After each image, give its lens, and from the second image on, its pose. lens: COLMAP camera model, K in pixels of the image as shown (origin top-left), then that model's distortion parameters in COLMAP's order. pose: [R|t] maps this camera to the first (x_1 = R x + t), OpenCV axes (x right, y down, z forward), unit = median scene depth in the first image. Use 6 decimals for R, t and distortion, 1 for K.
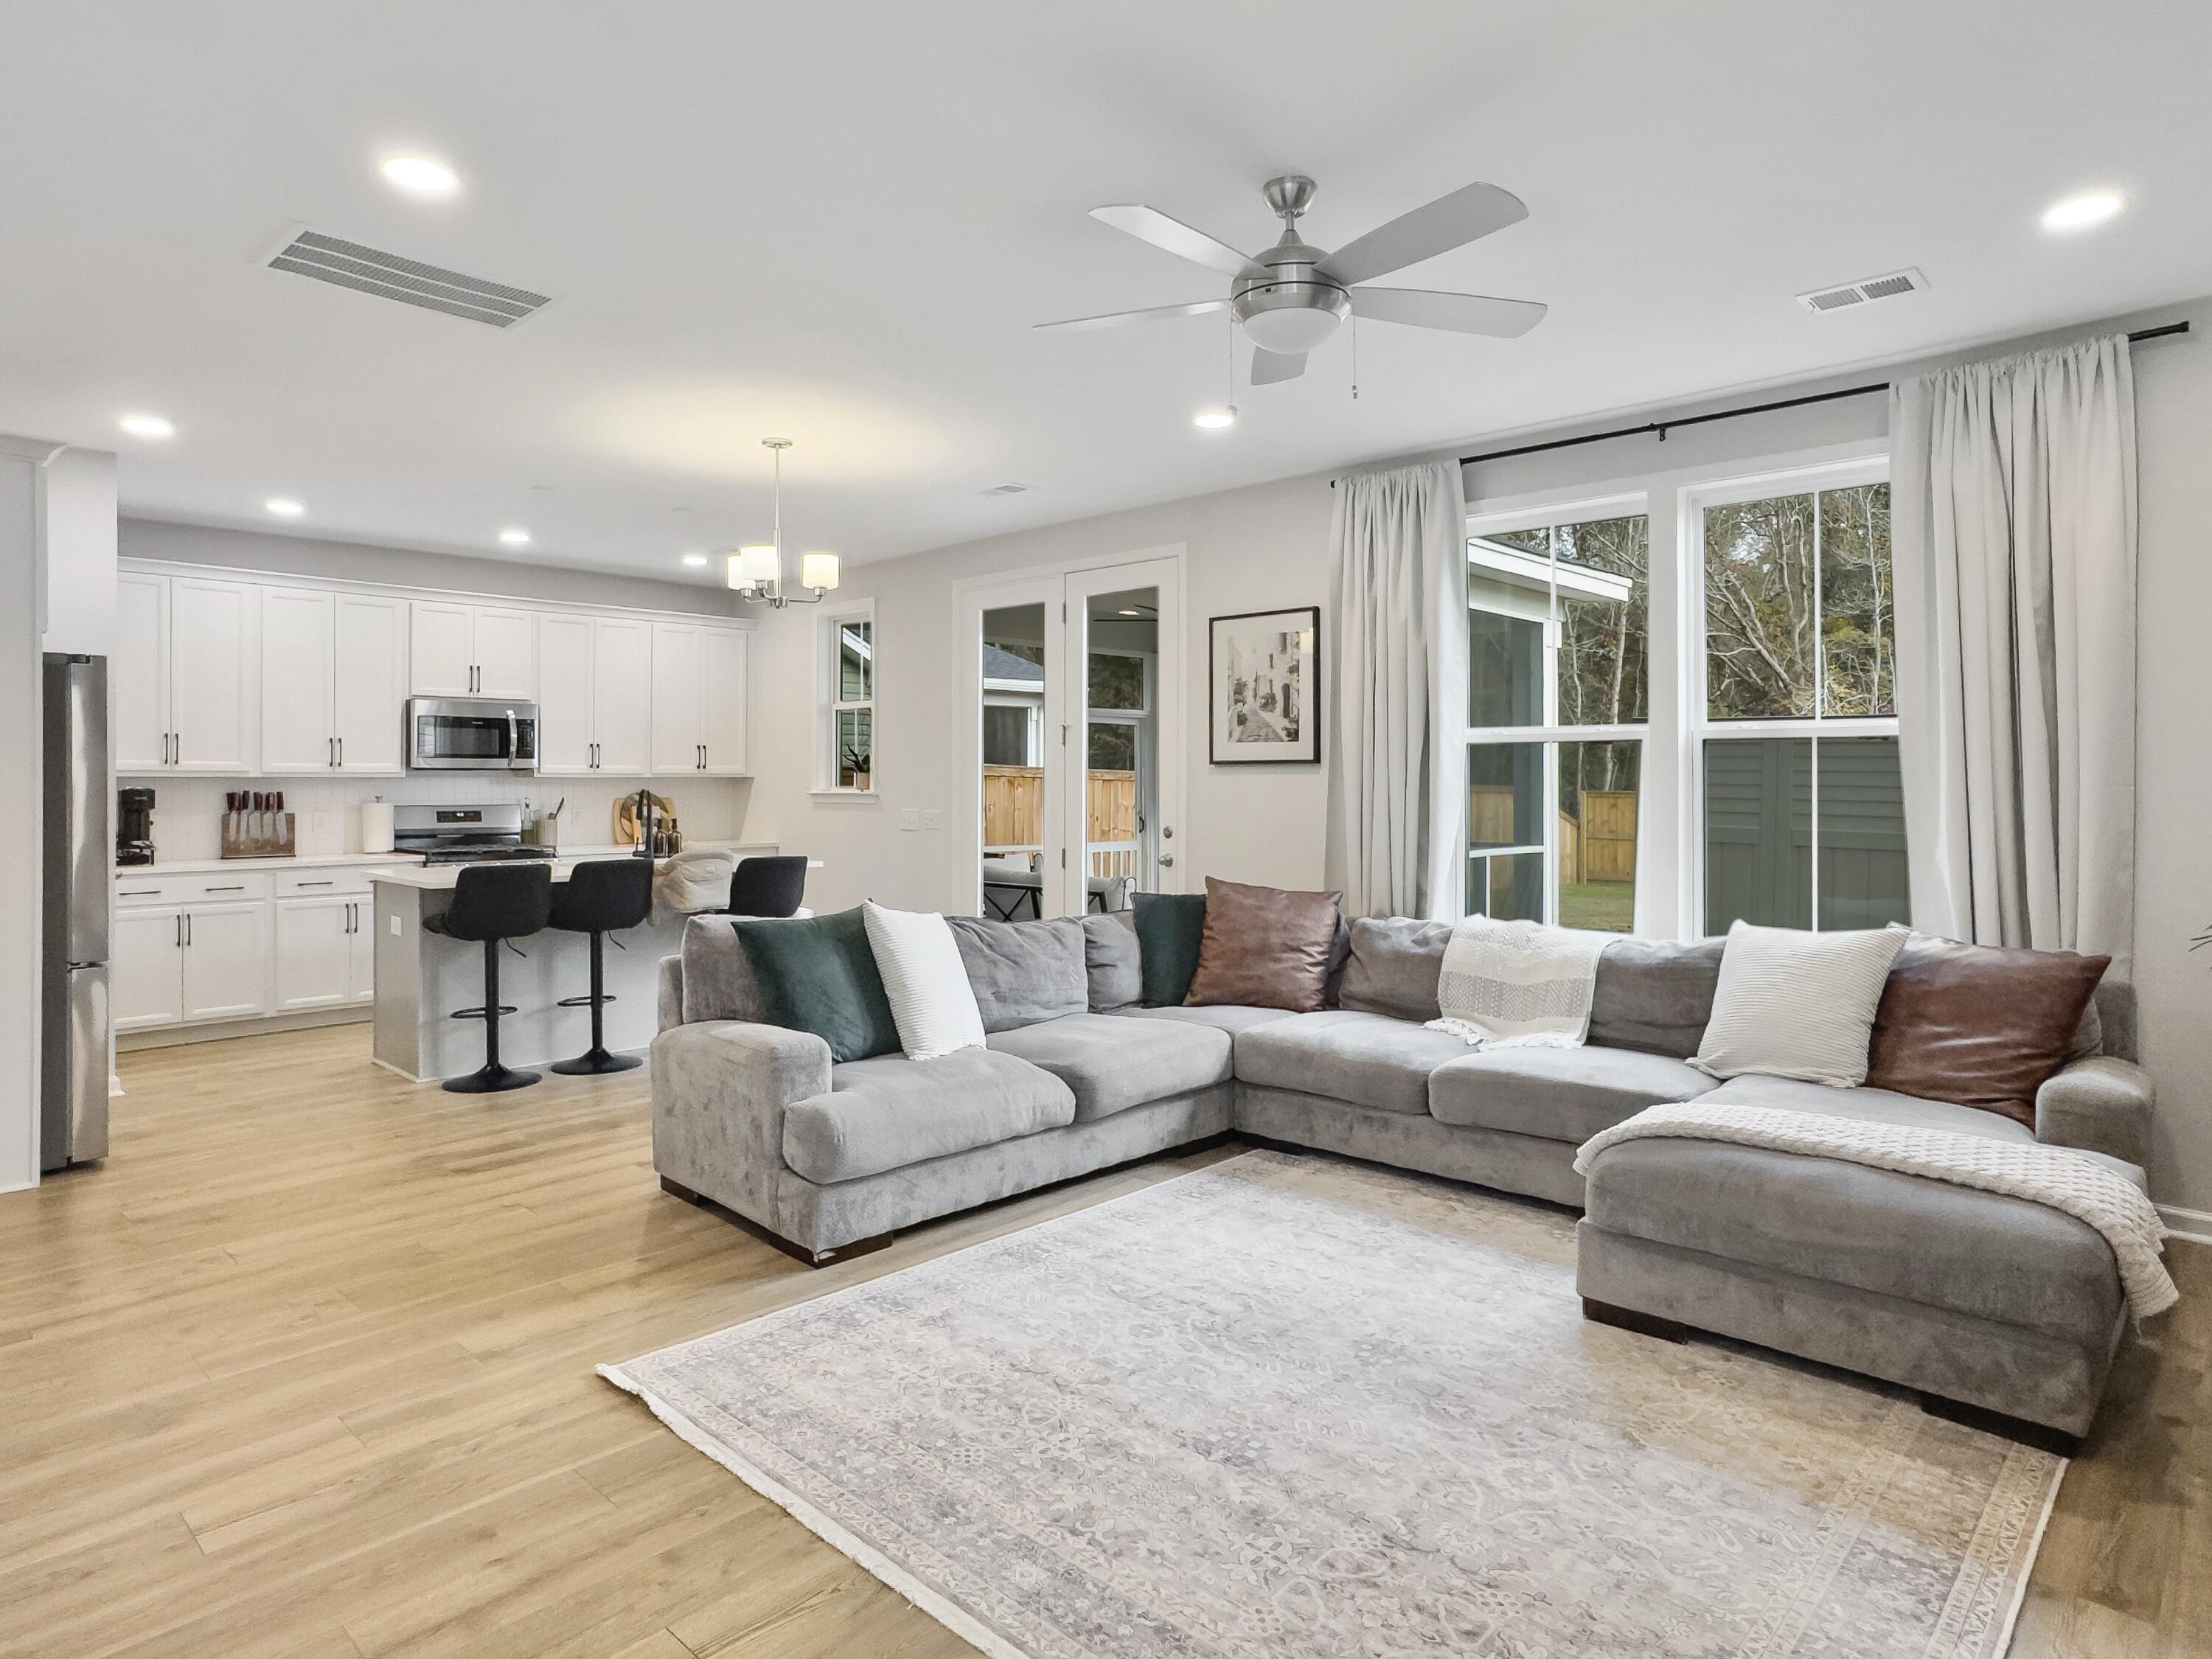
lens RADIAL K [[1298.4, 0, 1093.6], [0, 1298.4, 784.0], [0, 0, 1]] dist [-0.045842, 0.034449]
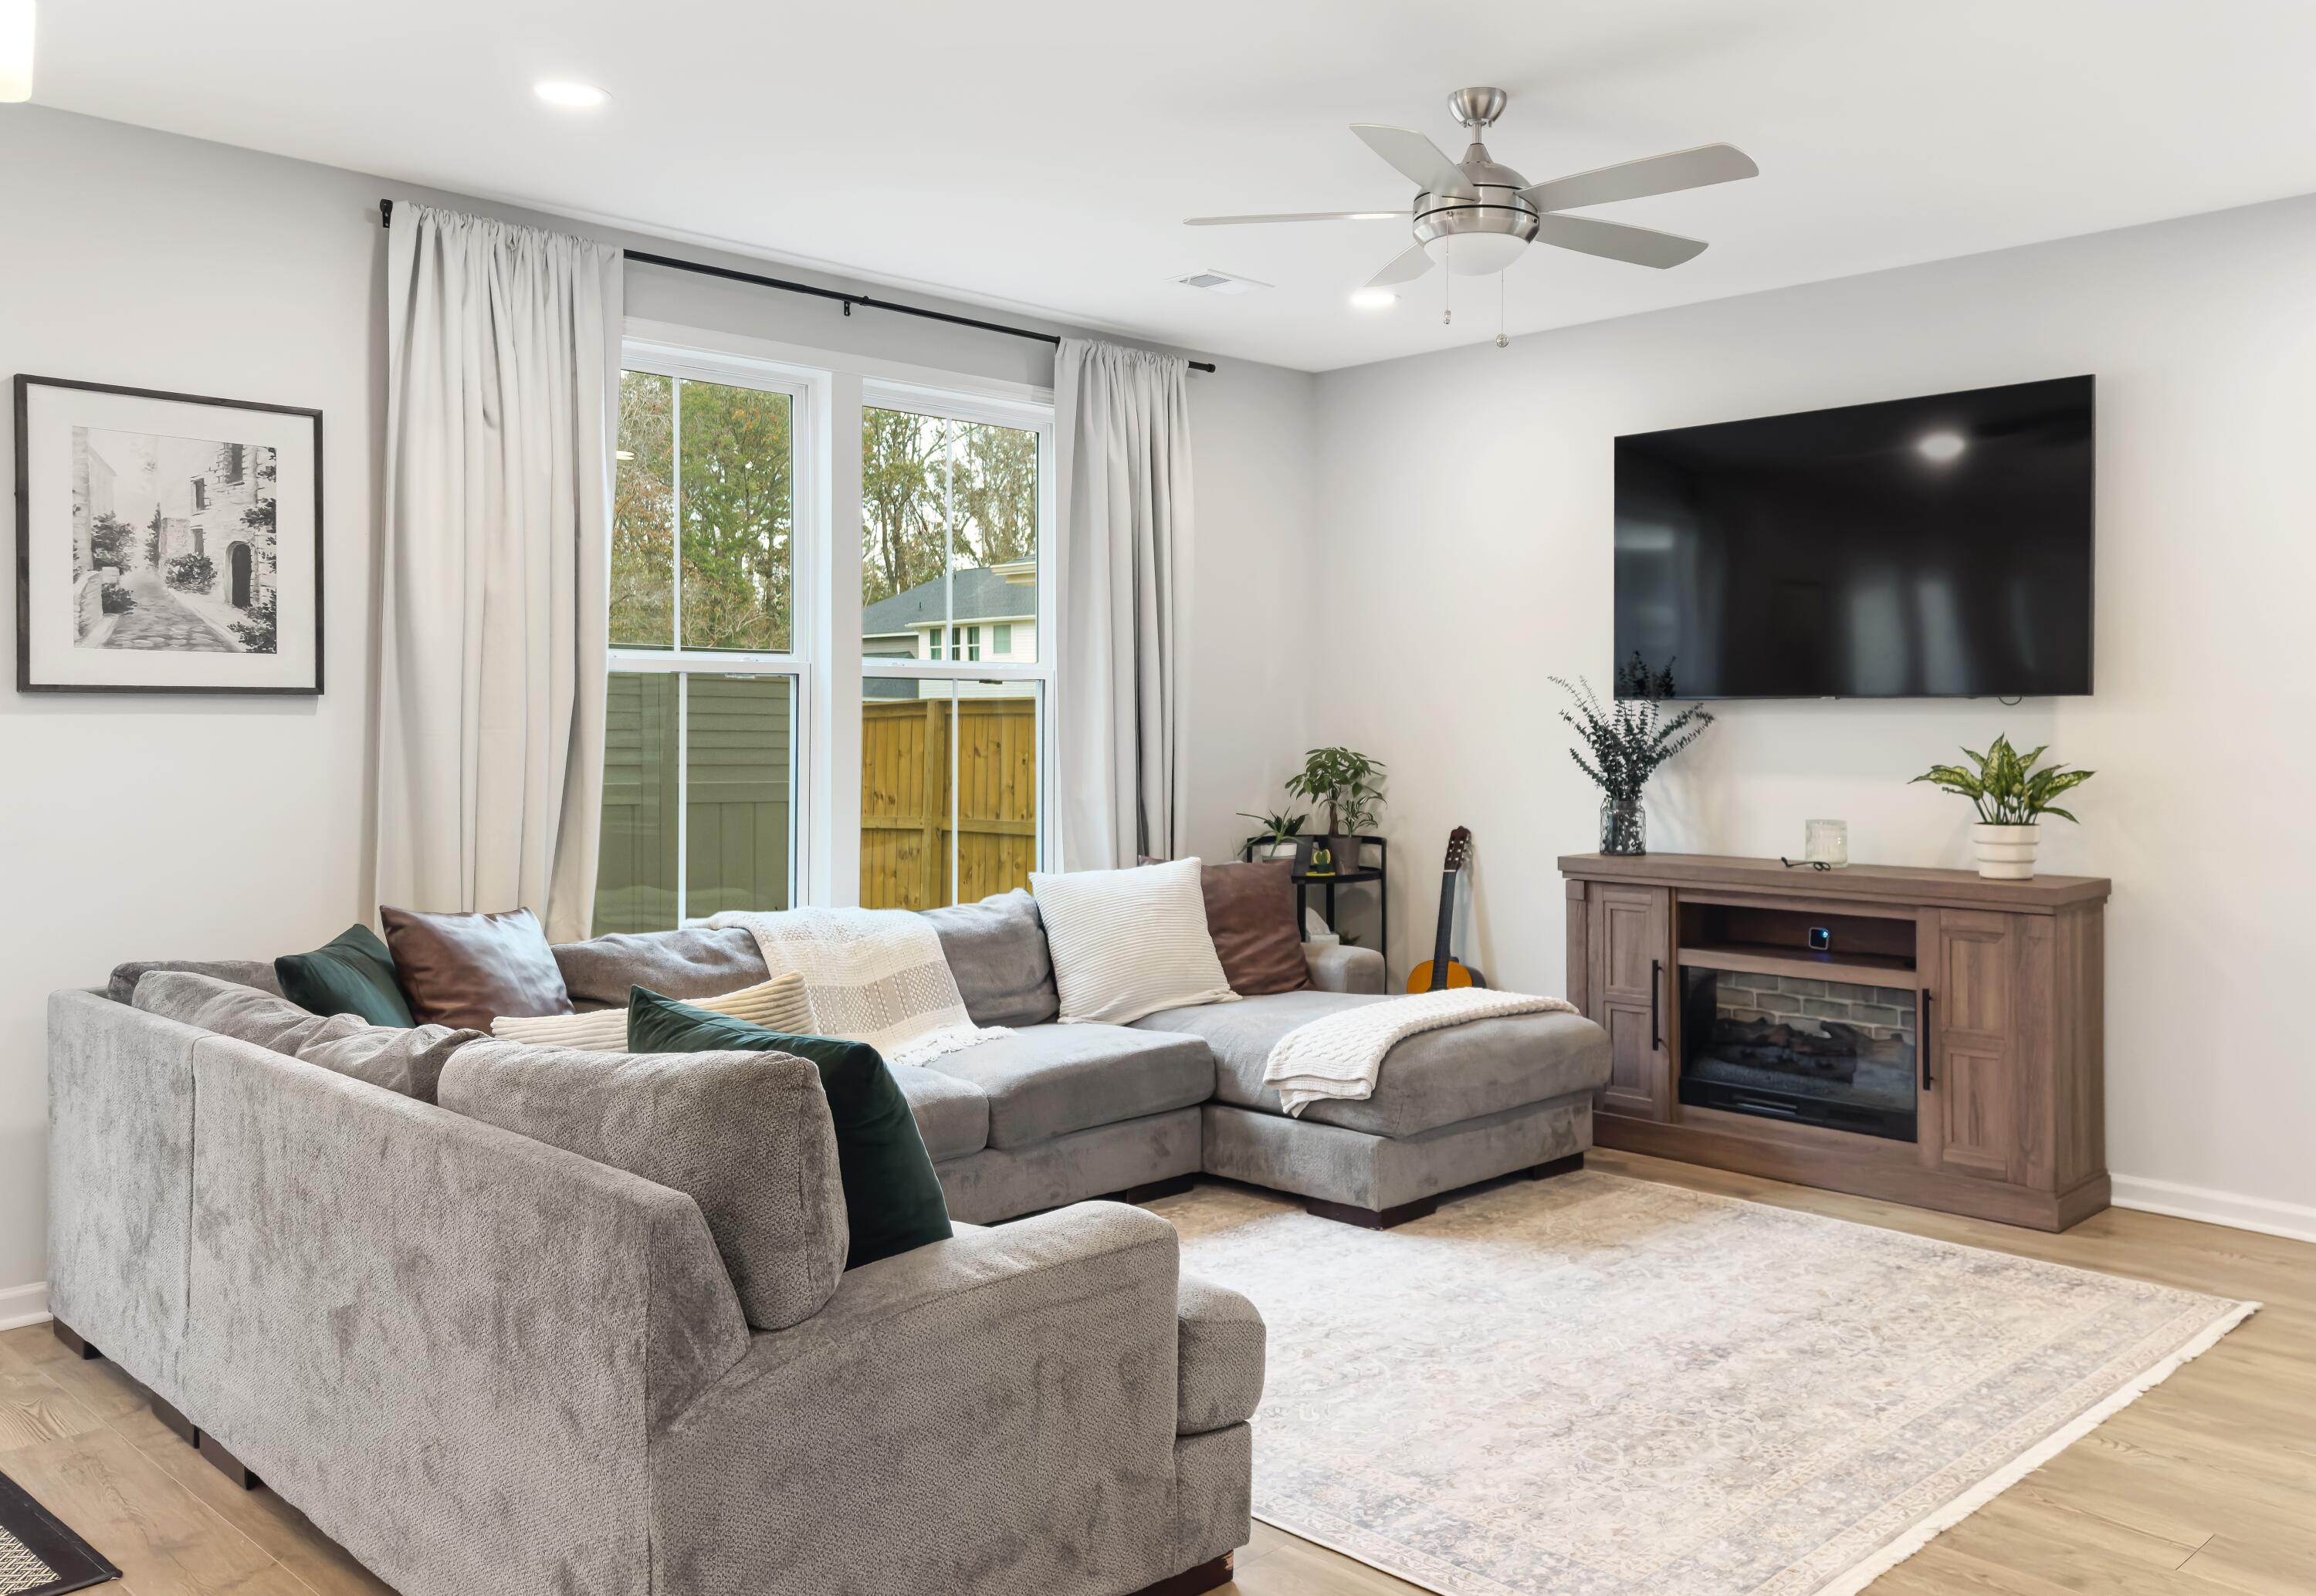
lens RADIAL K [[1874.7, 0, 1255.9], [0, 1874.7, 719.5], [0, 0, 1]] dist [0.035354, -0.000265]
pose [[0.002584, 0.002838, 0.999993, -0.821364], [0.003799, 0.999989, -0.002848, -0.001596], [-0.999989, 0.003806, 0.002573, 0.769360]]
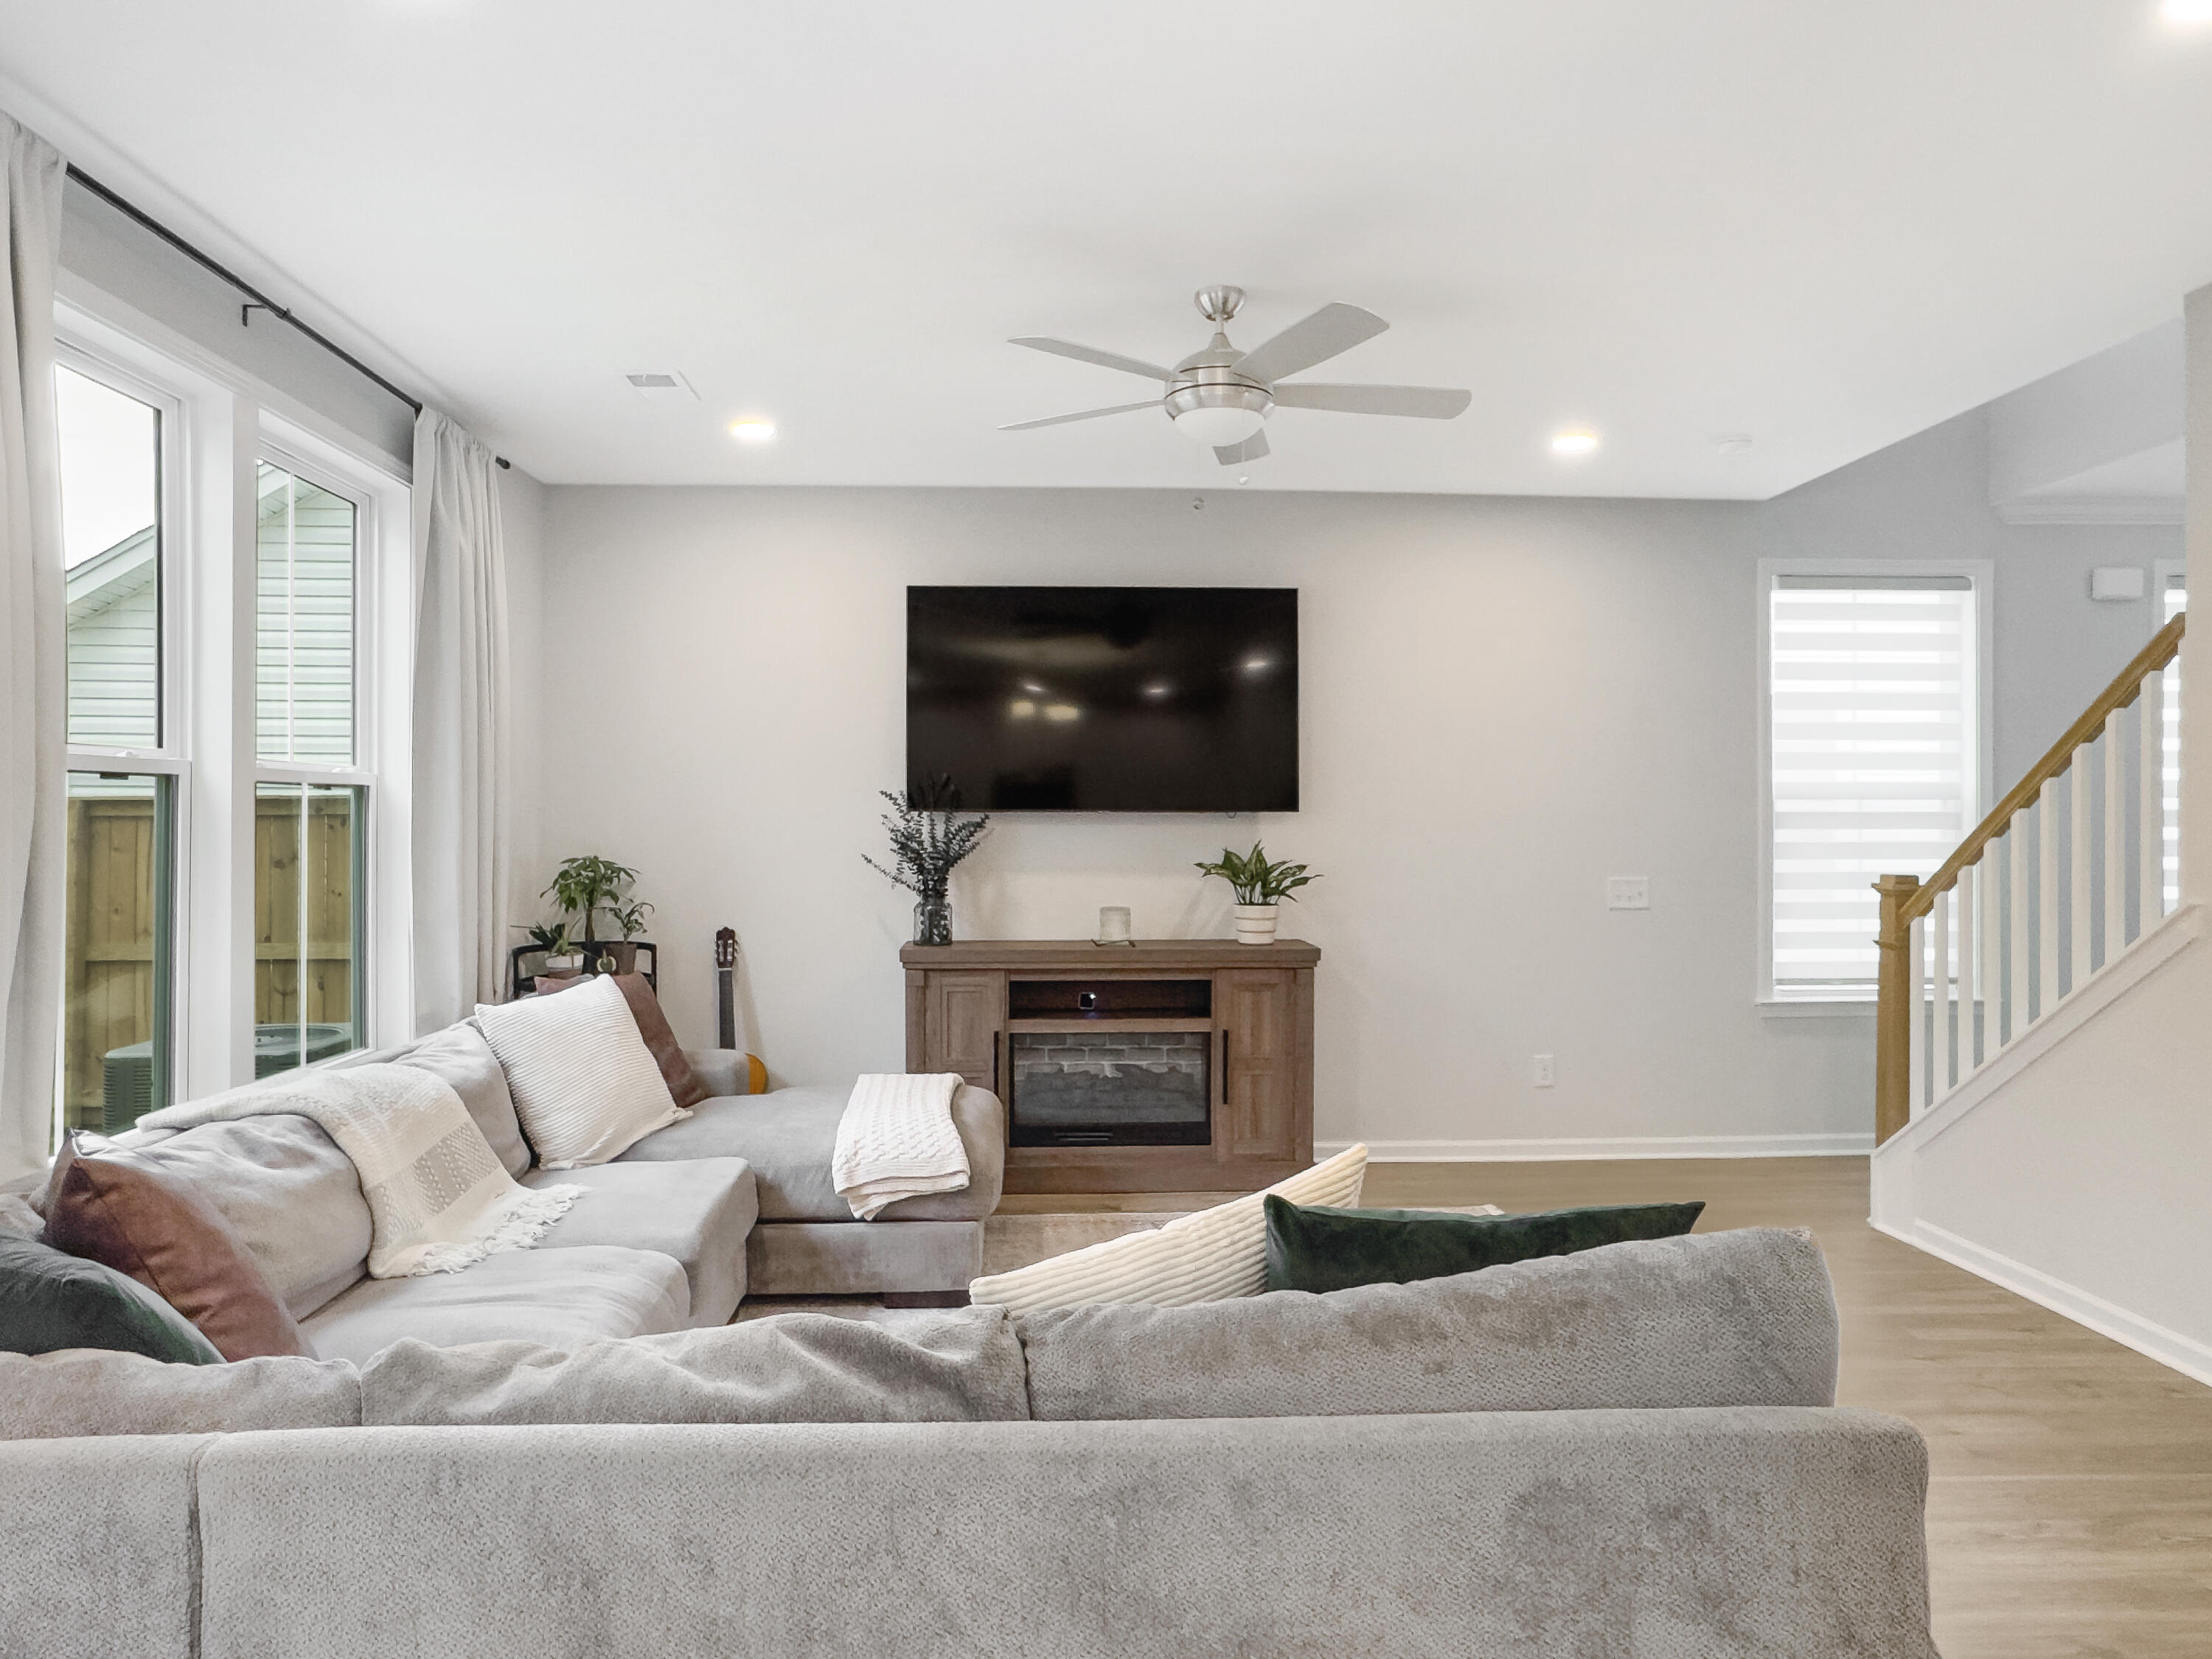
lens RADIAL K [[1450.1, 0, 1103.6], [0, 1450.1, 828.7], [0, 0, 1]] dist [-0.054750, 0.051456]
pose [[-0.742850, -0.002959, 0.669451, -0.387764], [0.001785, 0.999978, 0.006402, -0.011839], [-0.669455, 0.005951, -0.742829, 1.315149]]
